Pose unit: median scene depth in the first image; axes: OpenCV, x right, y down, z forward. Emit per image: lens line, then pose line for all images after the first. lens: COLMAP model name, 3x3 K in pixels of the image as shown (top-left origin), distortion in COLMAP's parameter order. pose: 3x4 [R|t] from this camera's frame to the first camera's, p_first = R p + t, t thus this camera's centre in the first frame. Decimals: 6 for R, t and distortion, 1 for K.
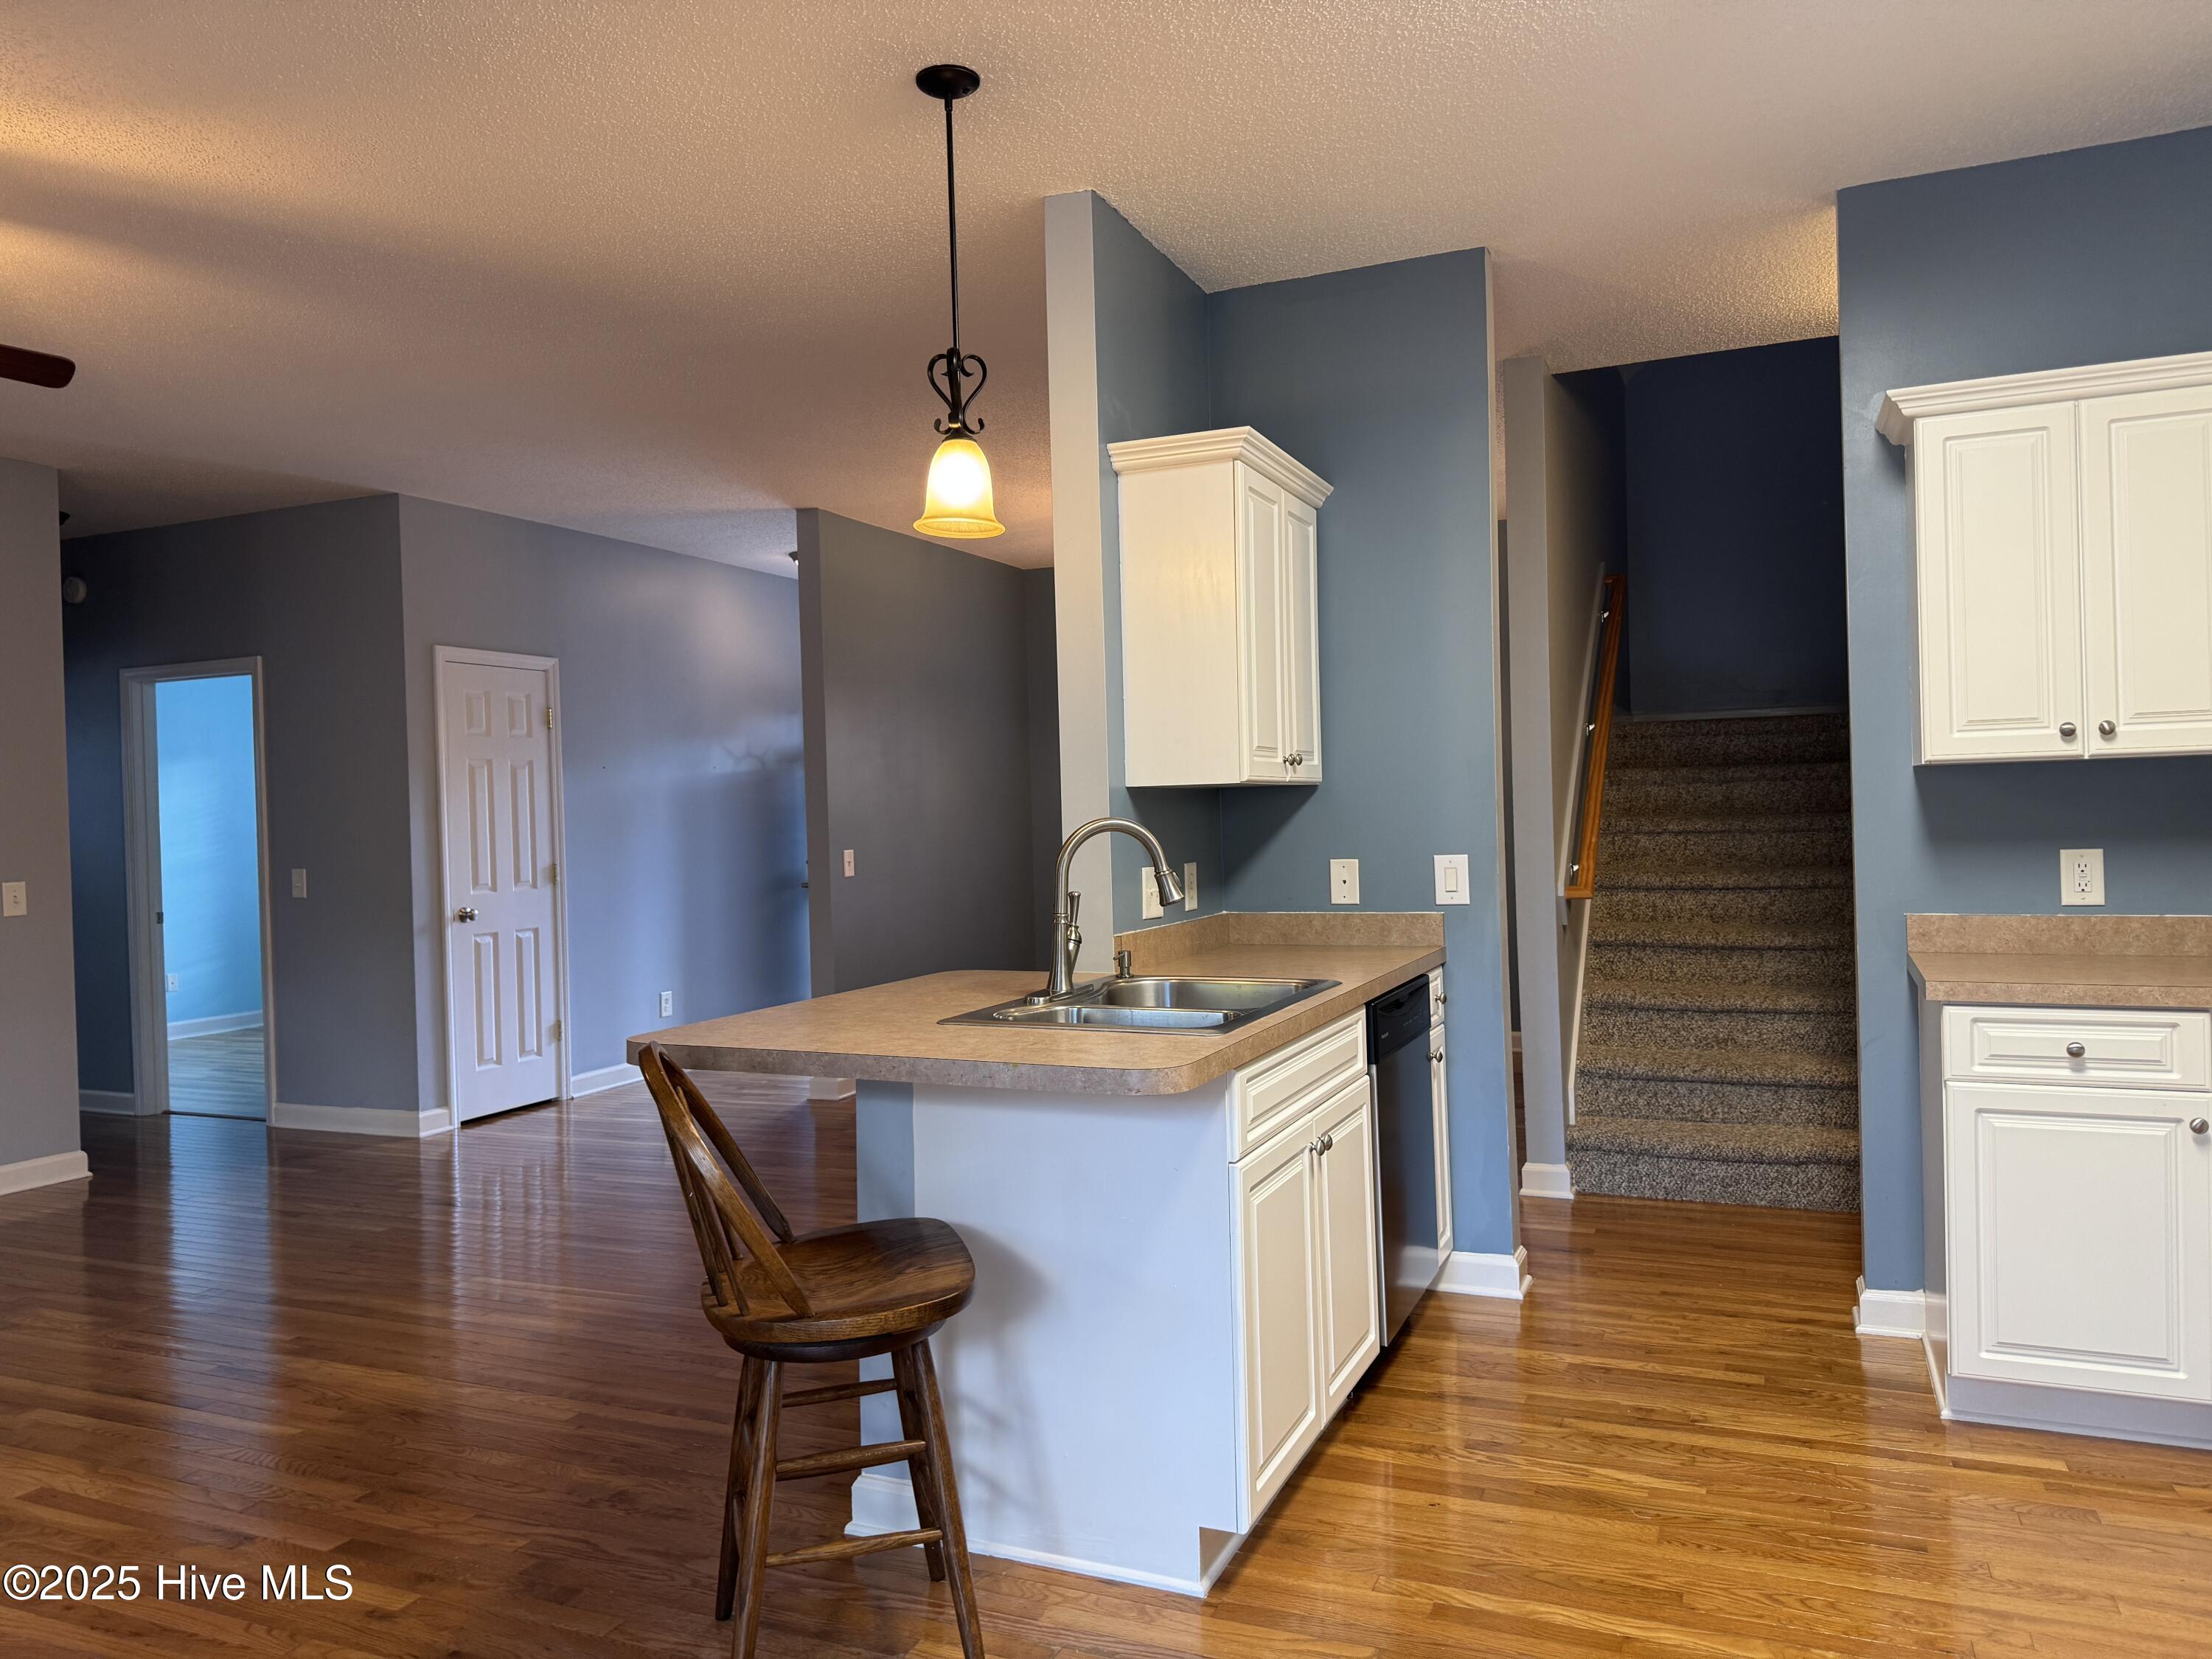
lens RADIAL K [[1570.9, 0, 1114.3], [0, 1570.9, 818.4], [0, 0, 1]] dist [0.004265, -0.032742]
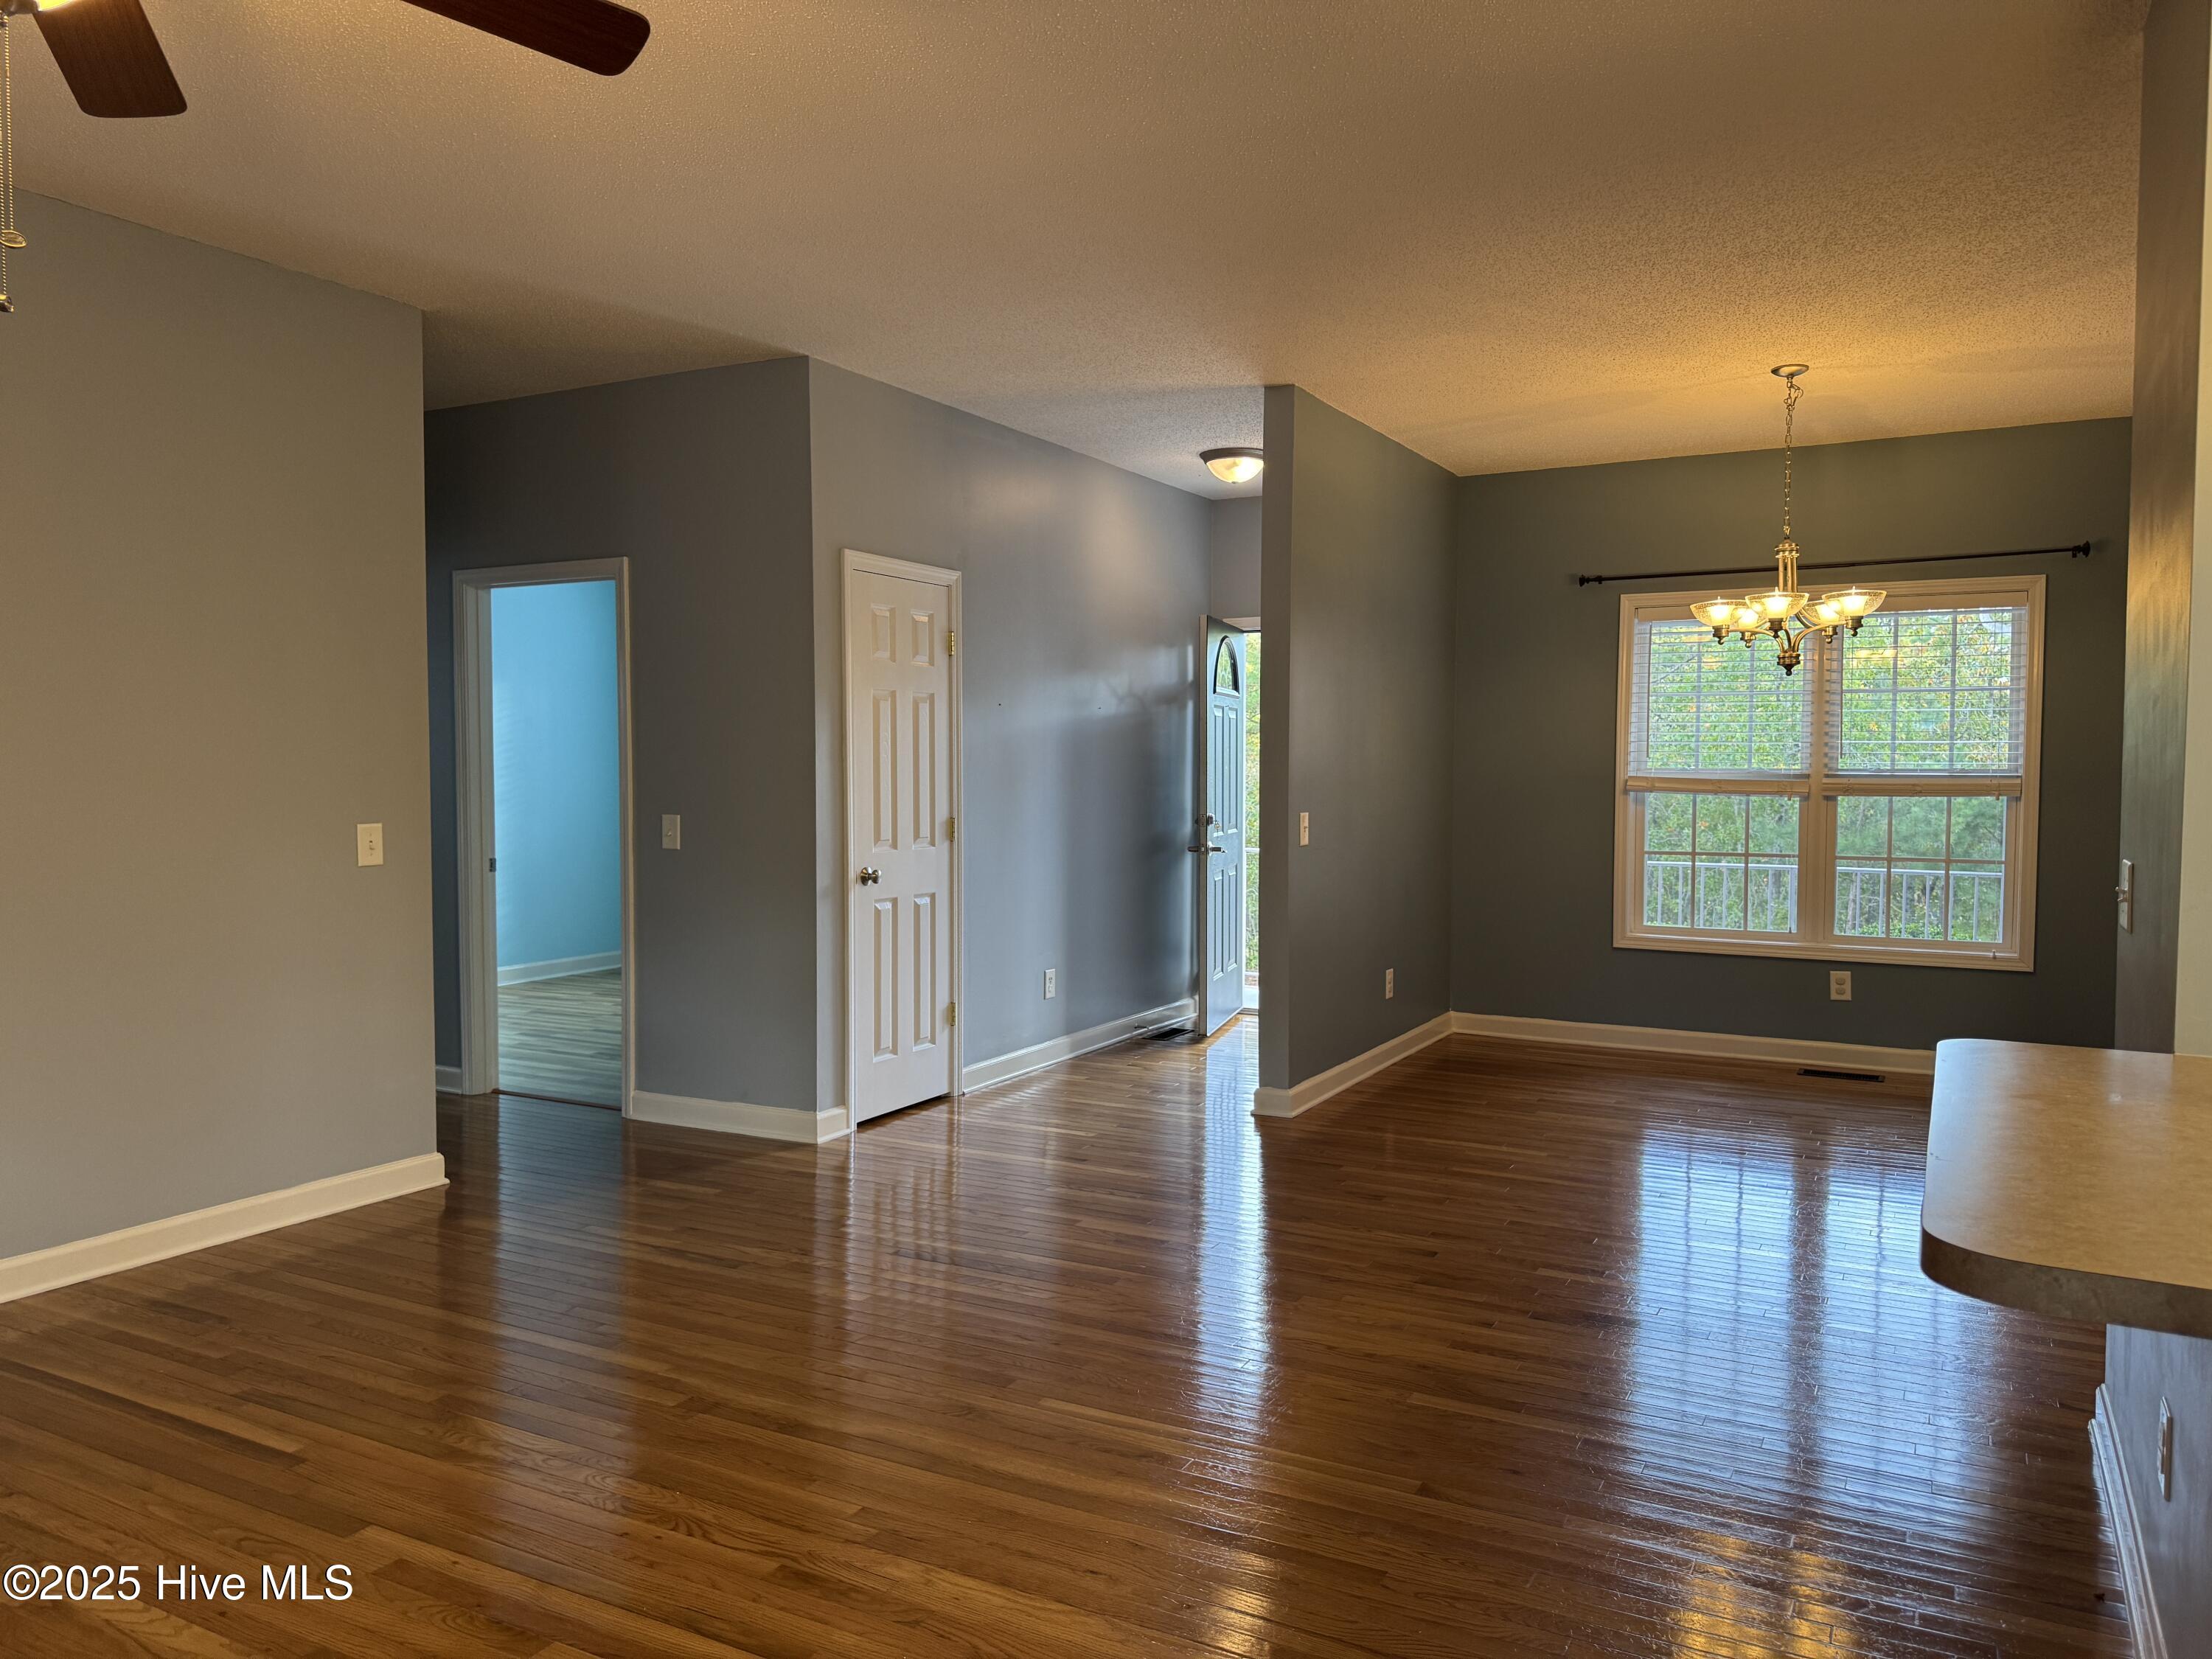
lens RADIAL K [[1560.6, 0, 1106.0], [0, 1560.6, 829.5], [0, 0, 1]] dist [0.122141, -0.210531]
pose [[0.995088, 0.034376, -0.092835, -0.218180], [-0.030756, 0.998721, 0.040141, -0.000666], [0.094097, -0.037089, 0.994872, 0.191501]]
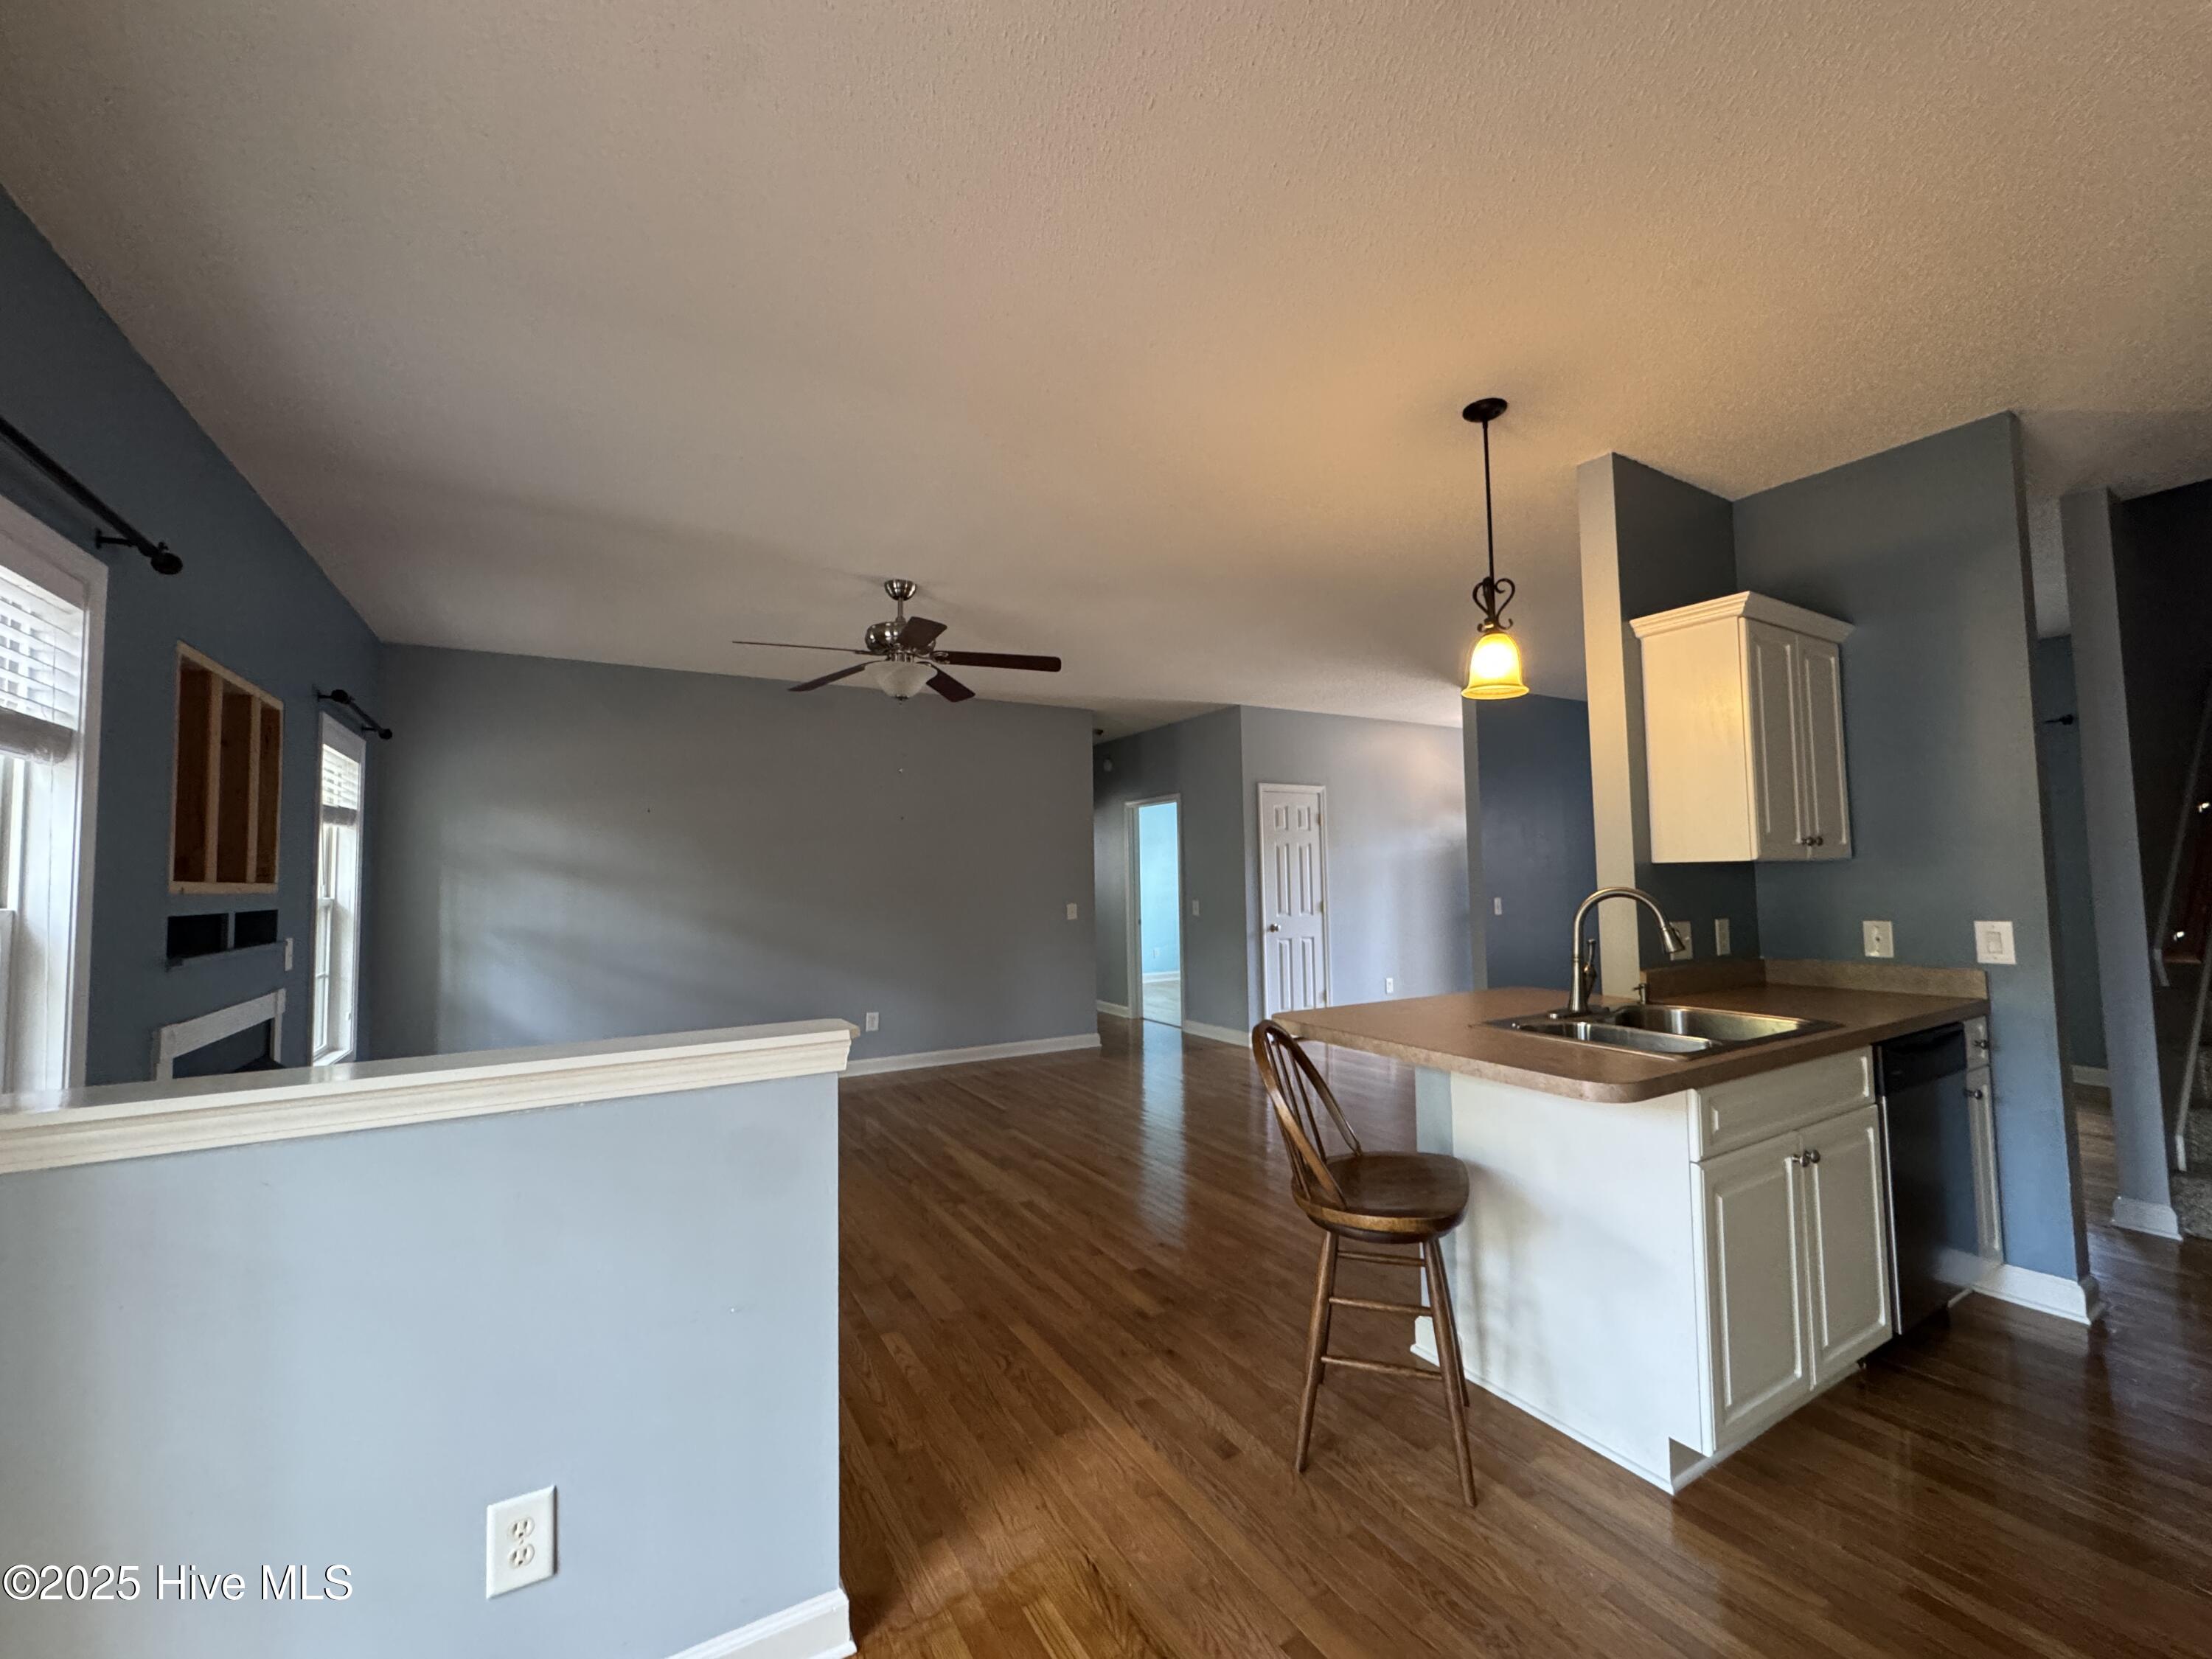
lens RADIAL K [[883.8, 0, 1094.1], [0, 883.8, 831.7], [0, 0, 1]] dist [-0.007153, 0.000201]
pose [[0.800176, -0.017464, -0.599511, 0.043027], [-0.010343, 0.999026, -0.042906, -0.004983], [0.599677, 0.040533, 0.799215, 0.041868]]
